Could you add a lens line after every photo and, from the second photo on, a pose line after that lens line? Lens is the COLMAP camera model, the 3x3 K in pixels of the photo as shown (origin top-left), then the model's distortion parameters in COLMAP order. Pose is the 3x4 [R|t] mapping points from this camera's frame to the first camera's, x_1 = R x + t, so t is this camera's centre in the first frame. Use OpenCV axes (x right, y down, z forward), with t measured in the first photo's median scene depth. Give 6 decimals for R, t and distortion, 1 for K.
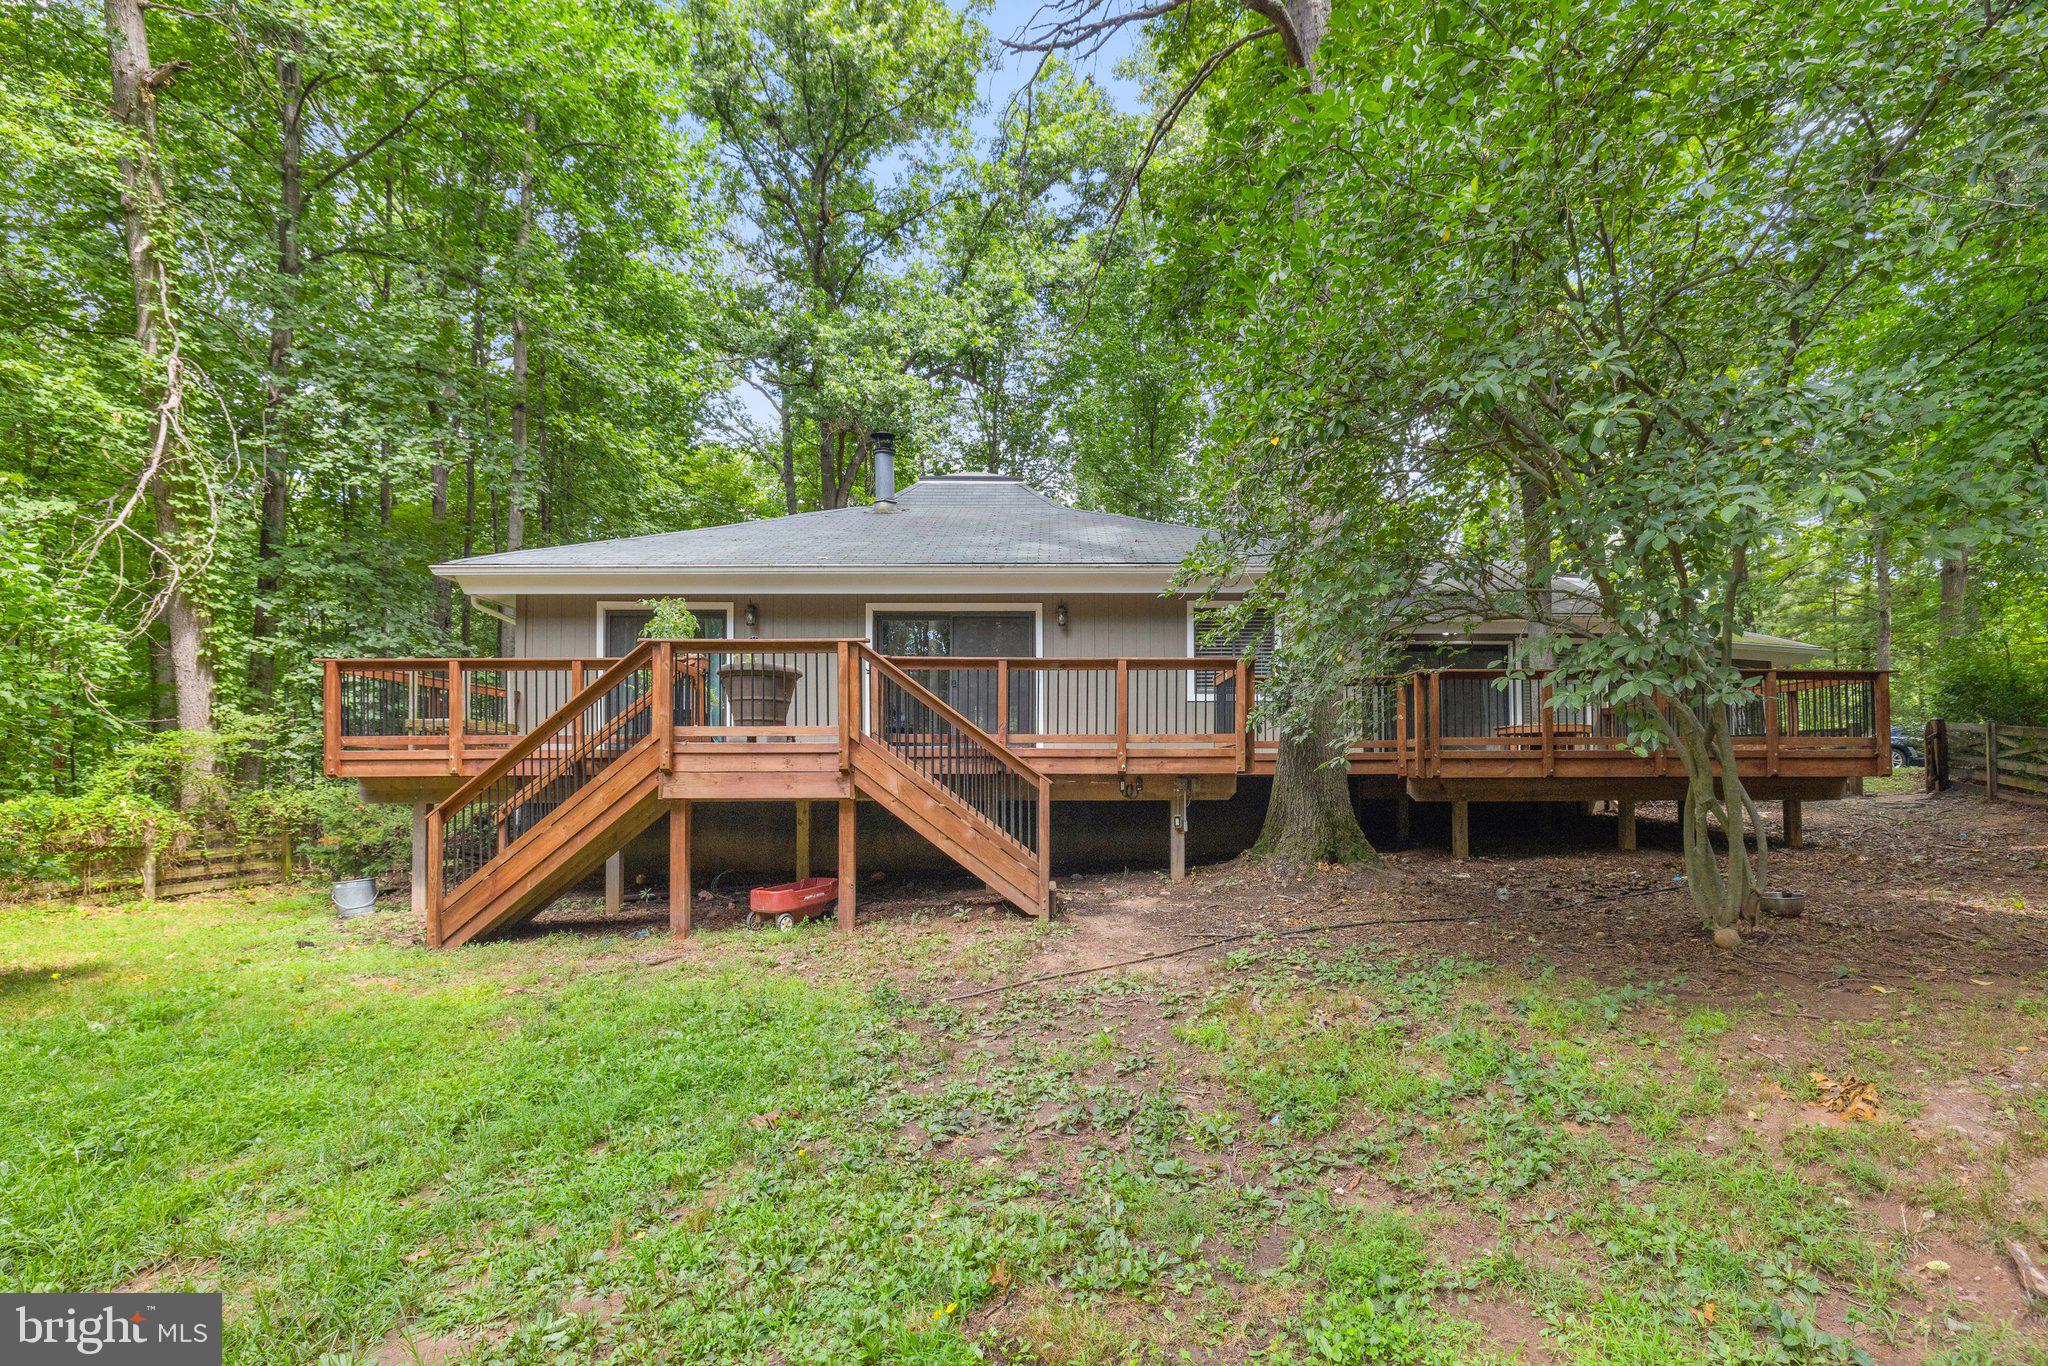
lens RADIAL K [[965.0, 0, 1033.6], [0, 965.0, 770.5], [0, 0, 1]] dist [-0.018463, -0.000532]
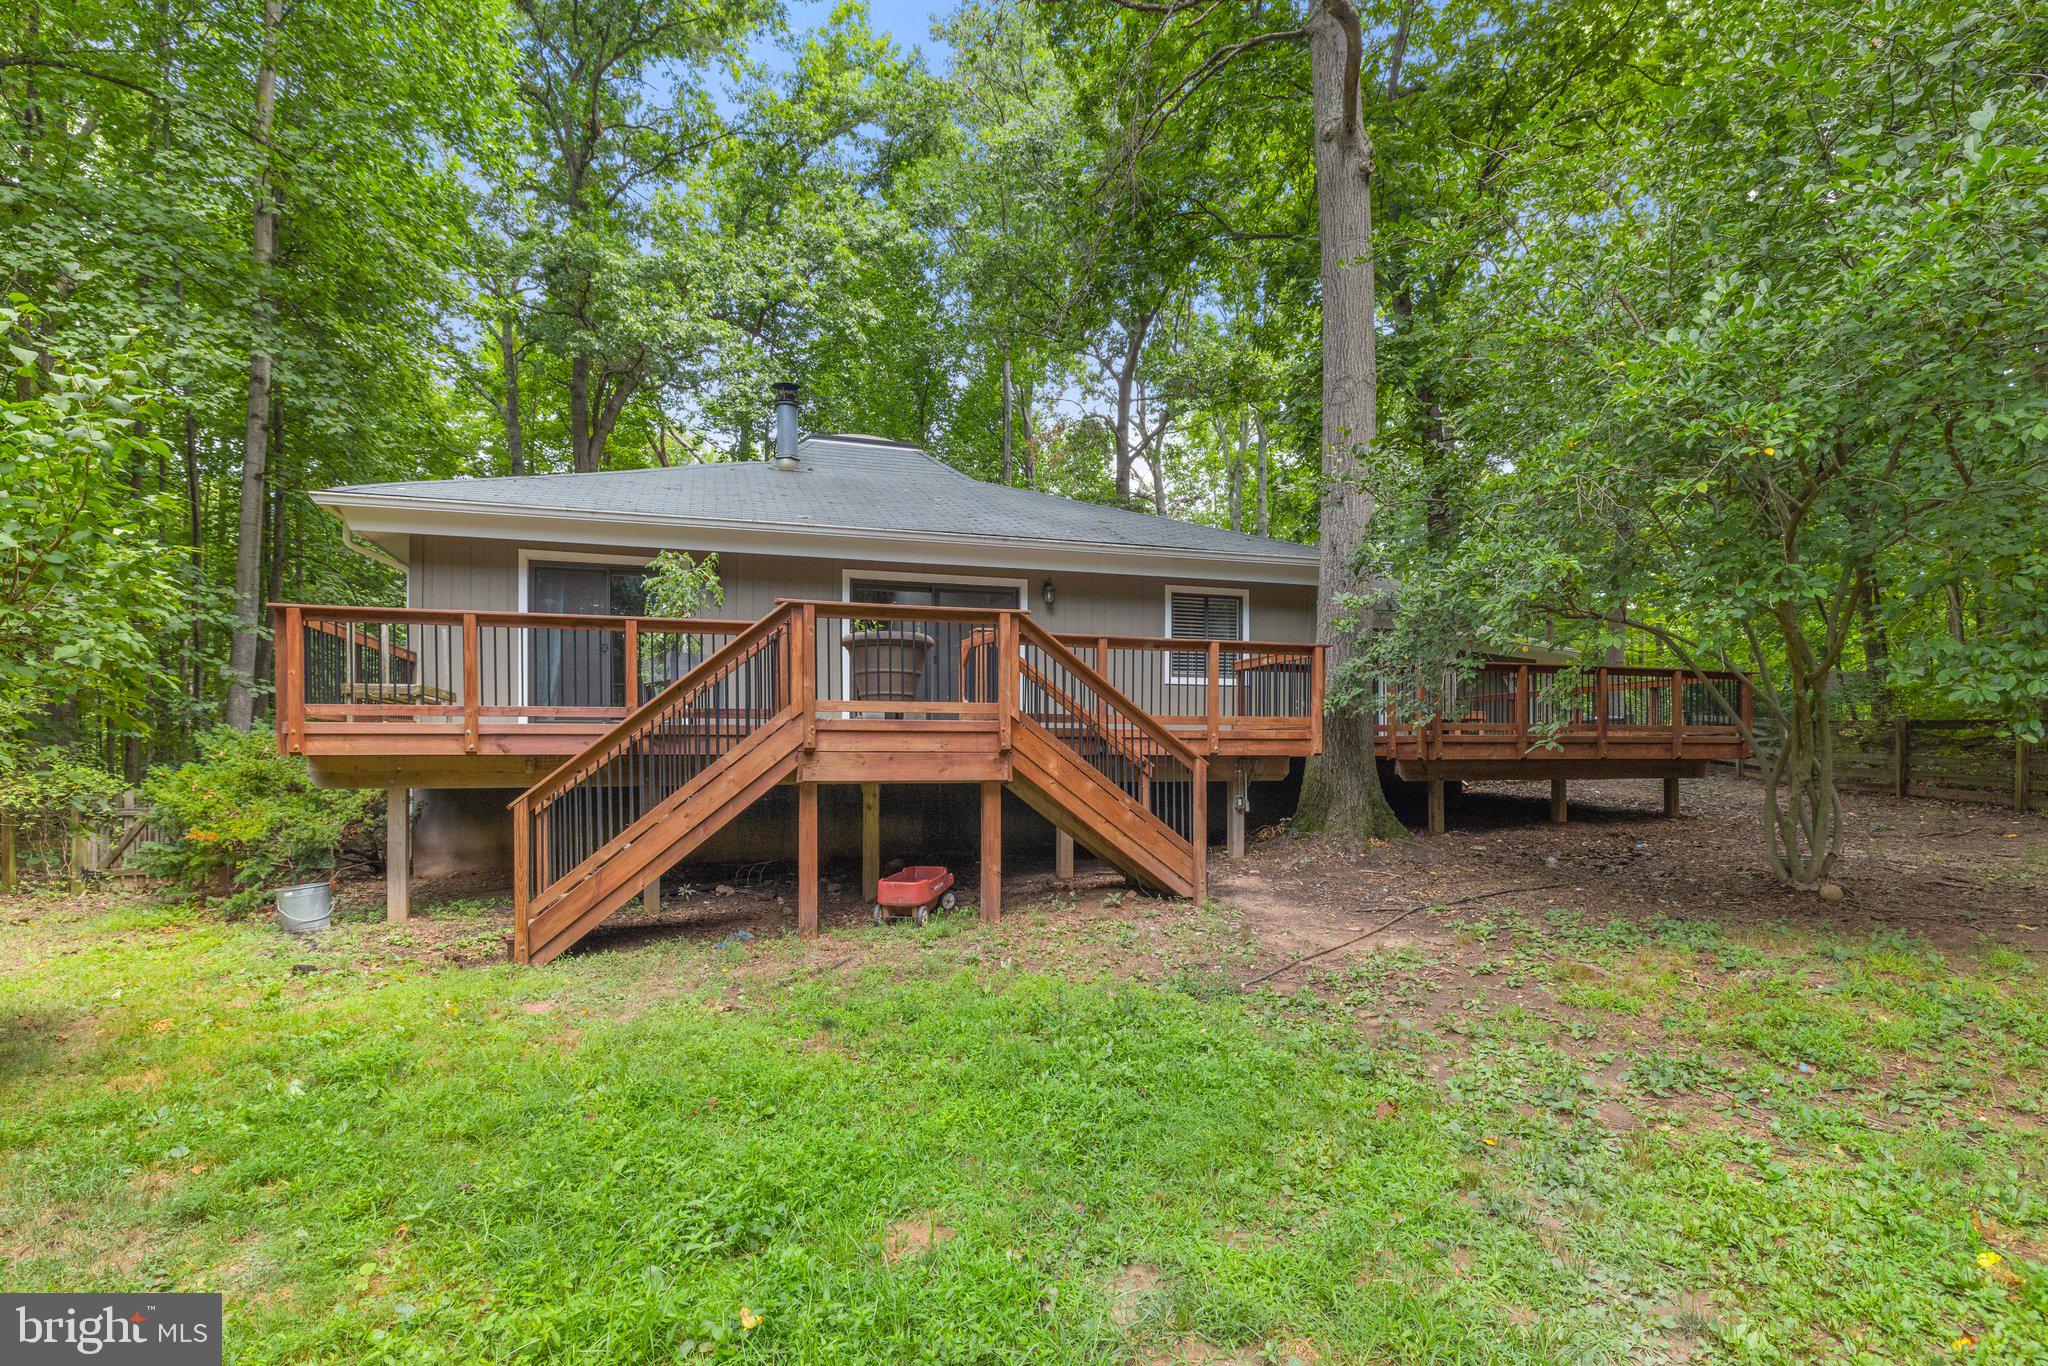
lens RADIAL K [[982.9, 0, 999.9], [0, 982.9, 754.1], [0, 0, 1]] dist [-0.008296, 0.001962]
pose [[0.961926, 0.004065, 0.273281, -0.402617], [-0.005035, 0.999983, 0.002848, 0.000645], [-0.273264, -0.004115, 0.961930, 0.069958]]
